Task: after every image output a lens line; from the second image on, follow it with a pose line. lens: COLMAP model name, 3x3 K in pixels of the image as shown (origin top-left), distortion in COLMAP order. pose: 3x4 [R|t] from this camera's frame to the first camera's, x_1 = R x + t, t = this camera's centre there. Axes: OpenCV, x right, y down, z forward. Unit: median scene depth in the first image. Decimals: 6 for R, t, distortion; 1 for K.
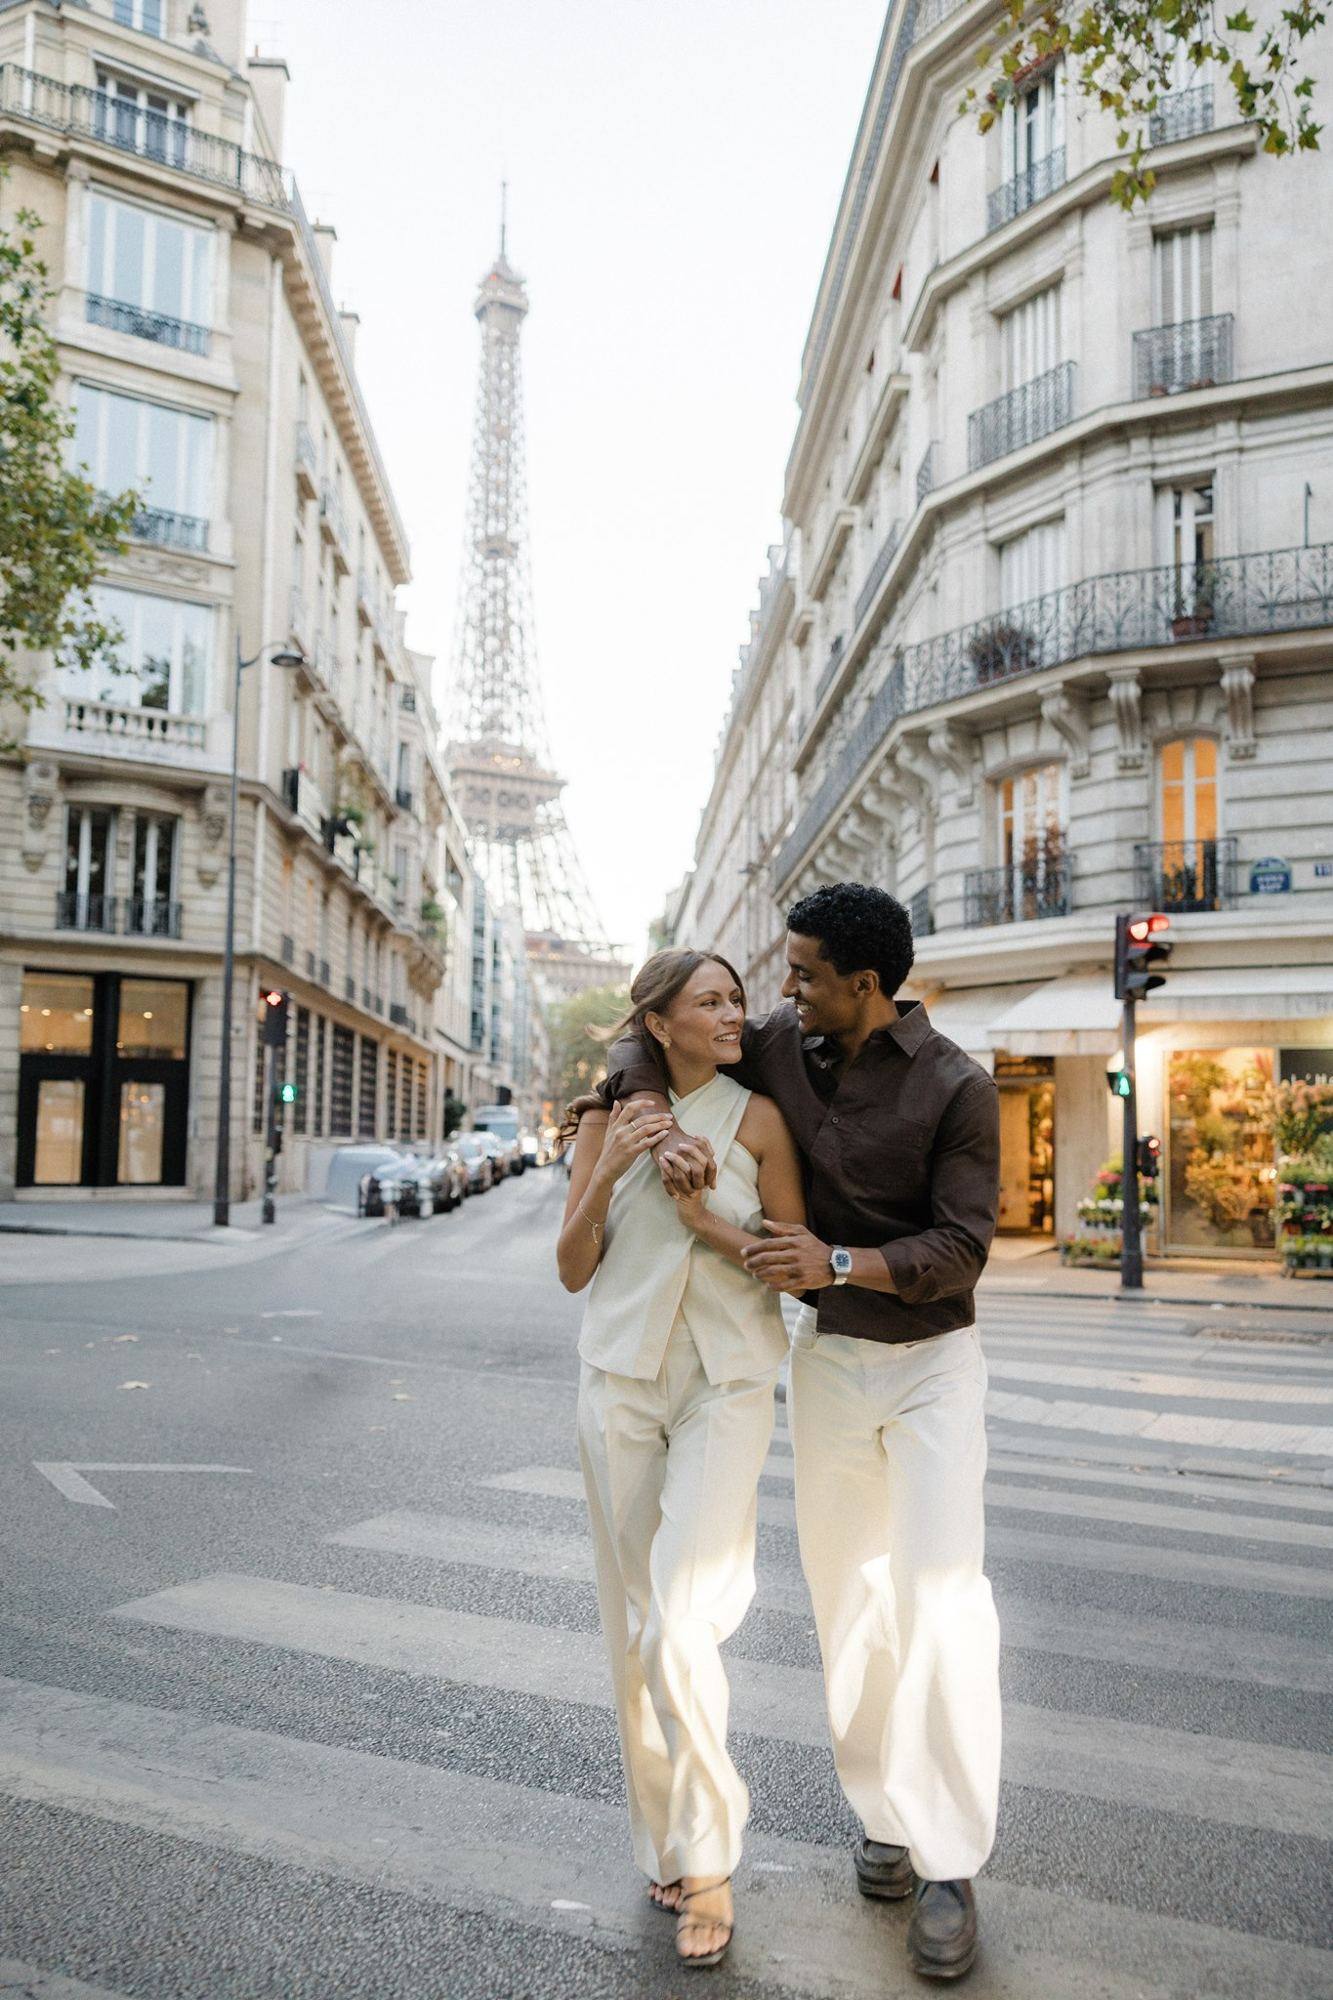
lens RADIAL K [[1542.5, 0, 662.7], [0, 1542.5, 1024.5], [0, 0, 1]] dist [0.017319, -0.000330]
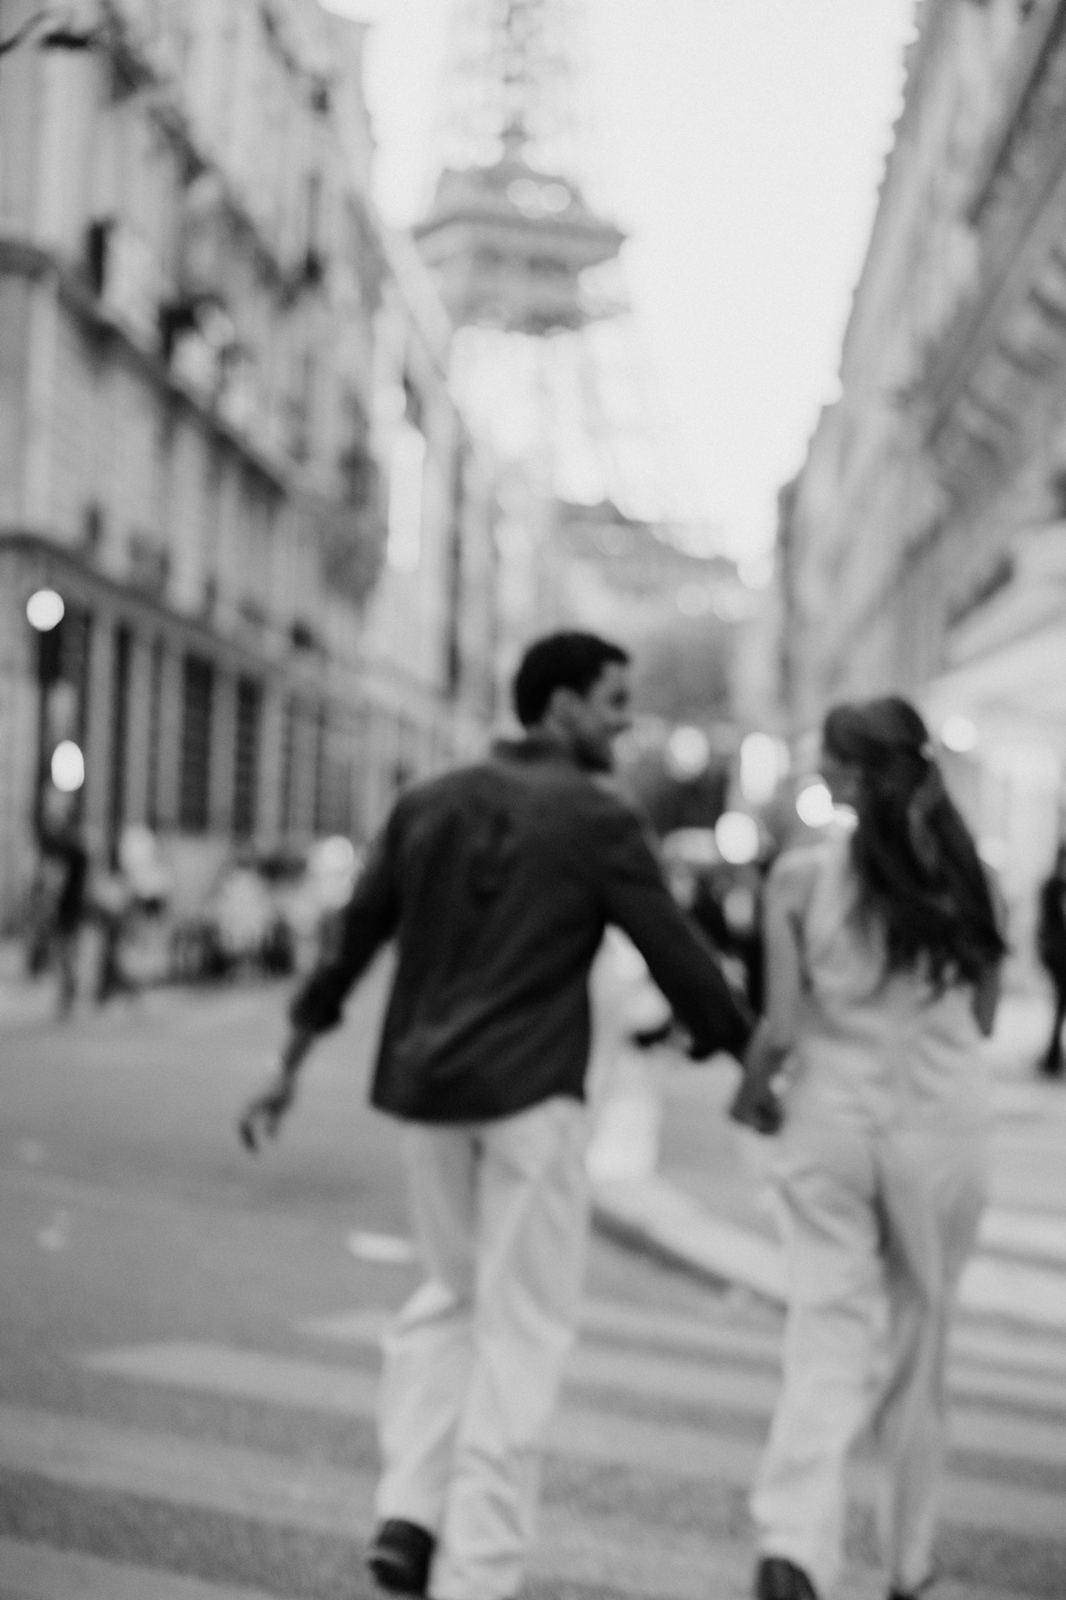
lens RADIAL K [[2687.4, 0, 526.5], [0, 2687.4, 801.8], [0, 0, 1]] dist [0.002541, 0.000000]
pose [[0.993793, 0.020923, -0.109261, 0.043749], [-0.015039, 0.998406, 0.054403, -0.001211], [0.110225, -0.052422, 0.992523, -0.023071]]
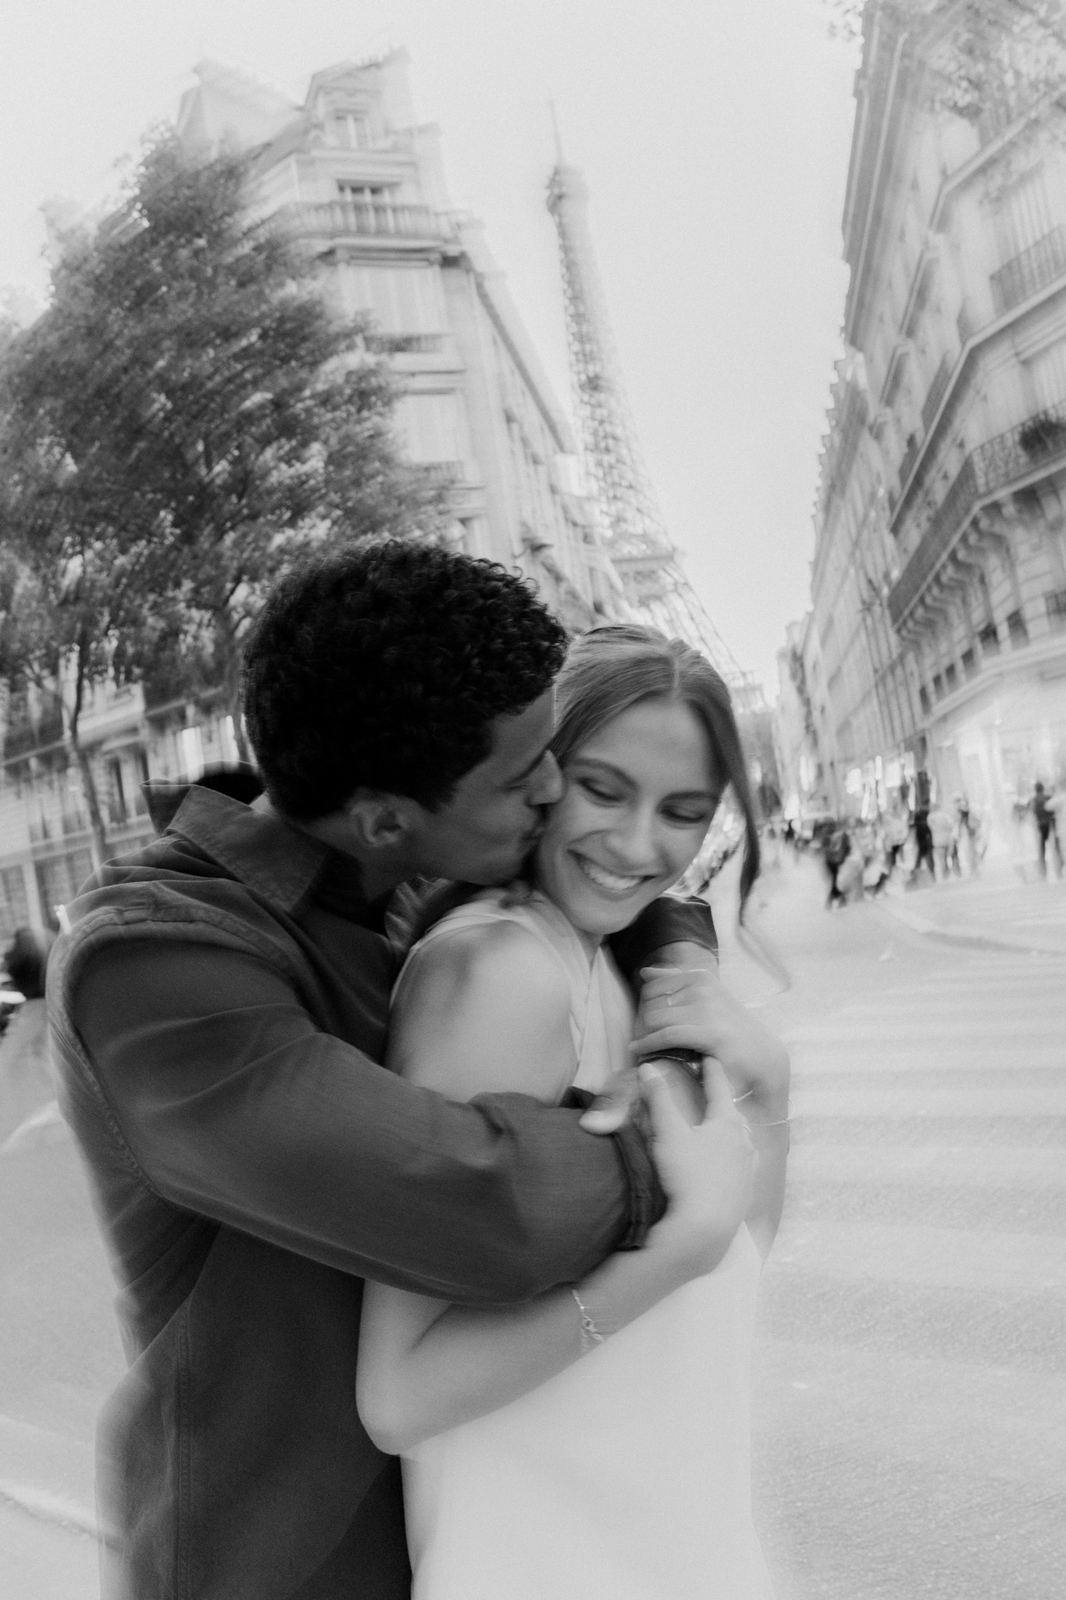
lens RADIAL K [[1234.0, 0, 511.9], [0, 1234.0, 780.5], [0, 0, 1]] dist [0.017319, -0.000330]
pose [[0.959141, -0.177306, -0.220479, -0.038393], [0.182841, 0.983131, 0.004789, -0.018961], [0.215911, -0.044906, 0.975380, -0.161764]]
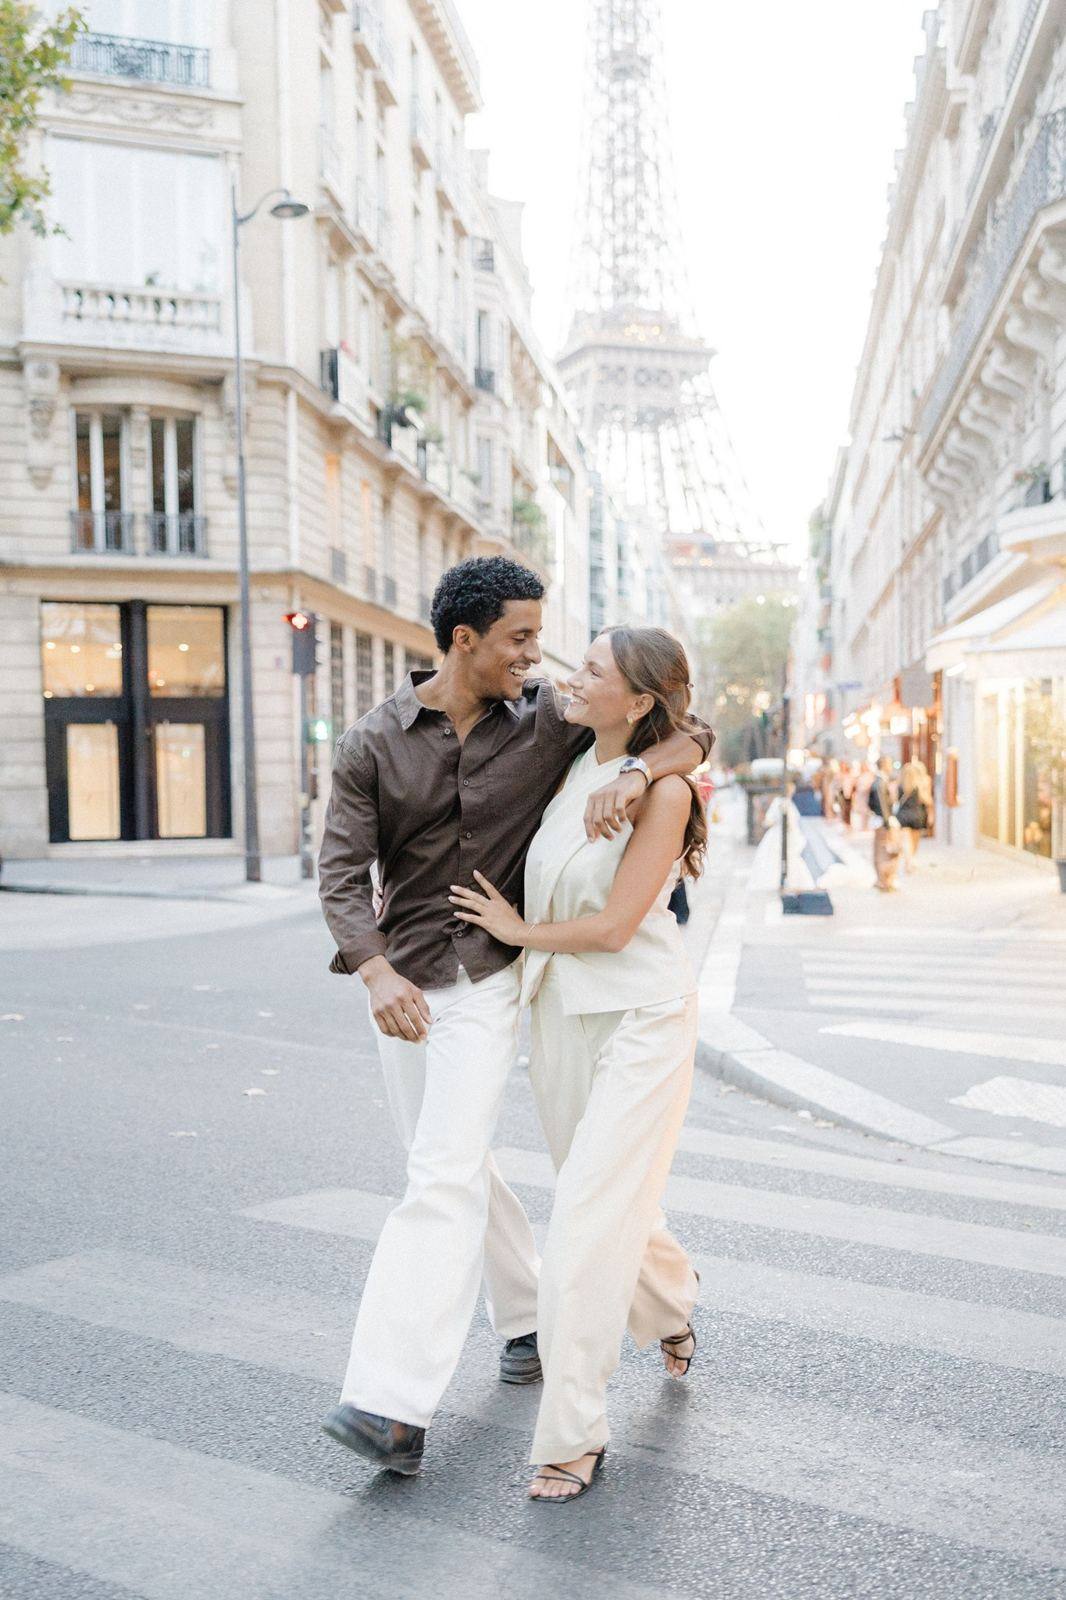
lens RADIAL K [[1757.5, 0, 507.8], [0, 1757.5, 872.6], [0, 0, 1]] dist [0.025842, 0.000000]
pose [[0.980593, -0.018344, -0.195196, 0.043342], [0.043181, 0.991372, 0.123760, 0.005094], [0.191241, -0.129787, 0.972925, 0.039865]]
